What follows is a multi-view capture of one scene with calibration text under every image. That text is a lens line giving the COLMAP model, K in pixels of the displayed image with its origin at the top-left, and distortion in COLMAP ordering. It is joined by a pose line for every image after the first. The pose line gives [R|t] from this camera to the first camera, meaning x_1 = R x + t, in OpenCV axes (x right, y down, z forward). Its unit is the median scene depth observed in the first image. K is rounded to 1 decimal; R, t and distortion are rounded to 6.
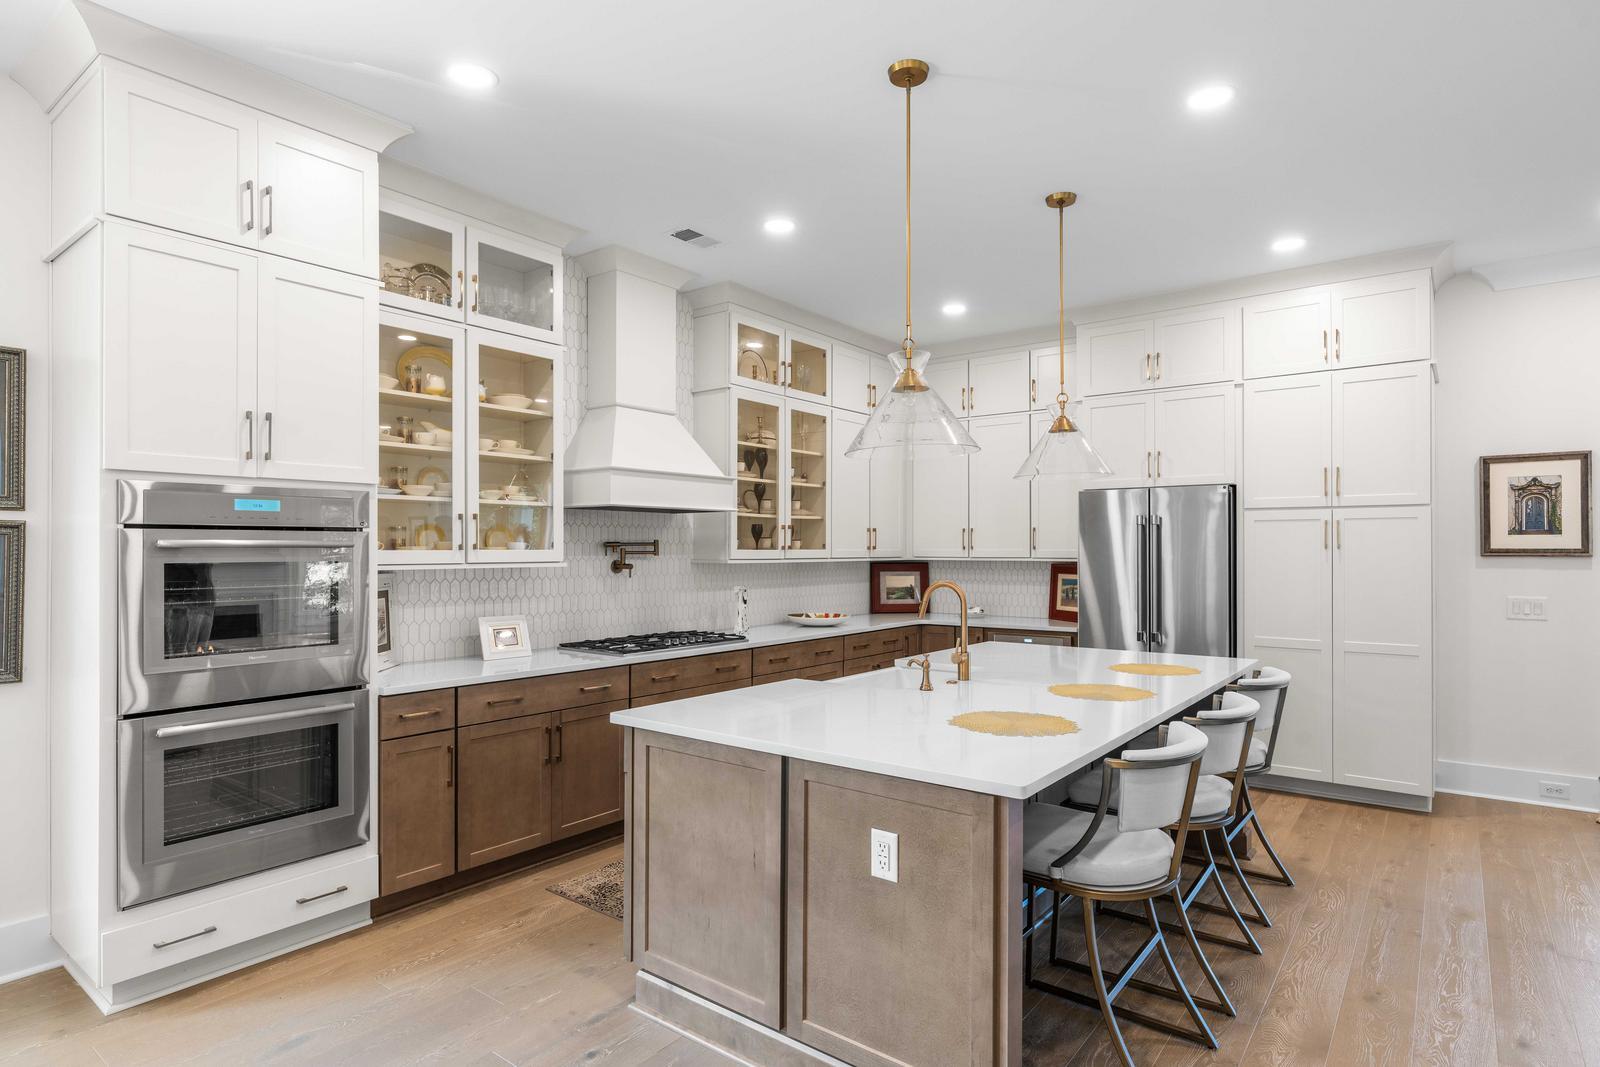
lens RADIAL K [[853.3, 0, 802.8], [0, 853.3, 546.1], [0, 0, 1]] dist [-0.000036, 0.000340]
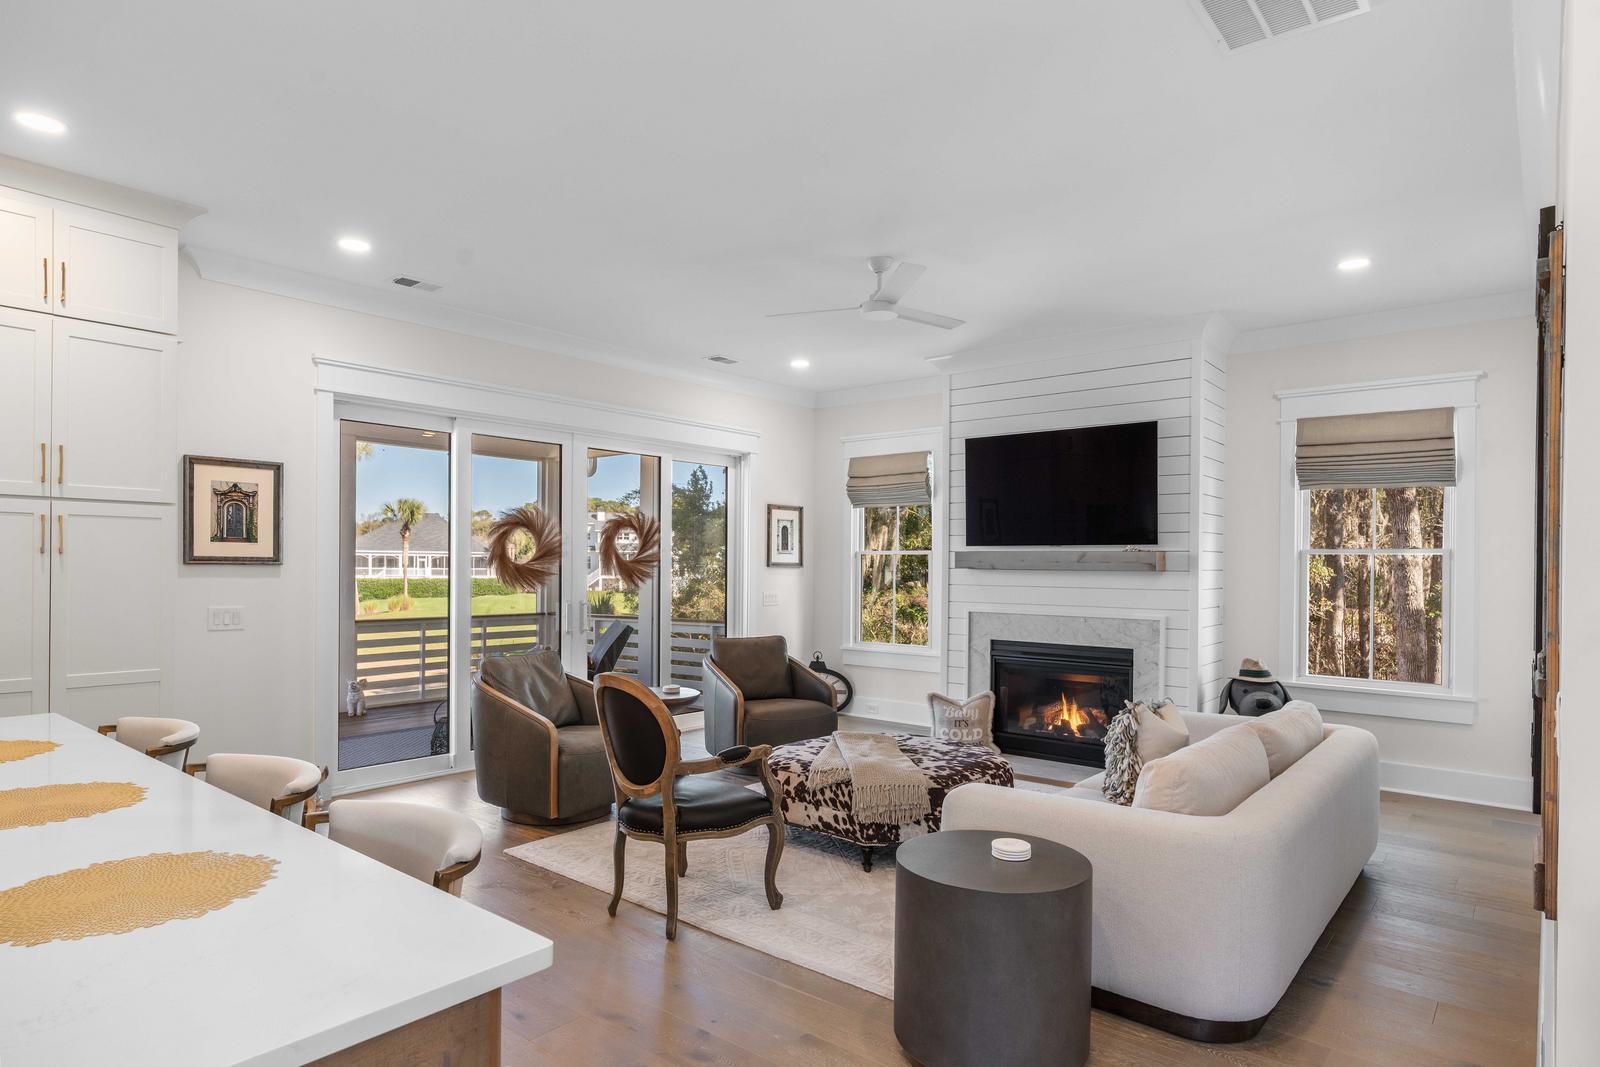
lens RADIAL K [[902.2, 0, 799.2], [0, 902.2, 569.6], [0, 0, 1]] dist [0.000210, 0.000144]
pose [[0.040891, -0.003155, 0.999159, -0.142763], [-0.013969, 0.999895, 0.003729, 0.004897], [-0.999066, -0.014109, 0.040843, 0.310402]]
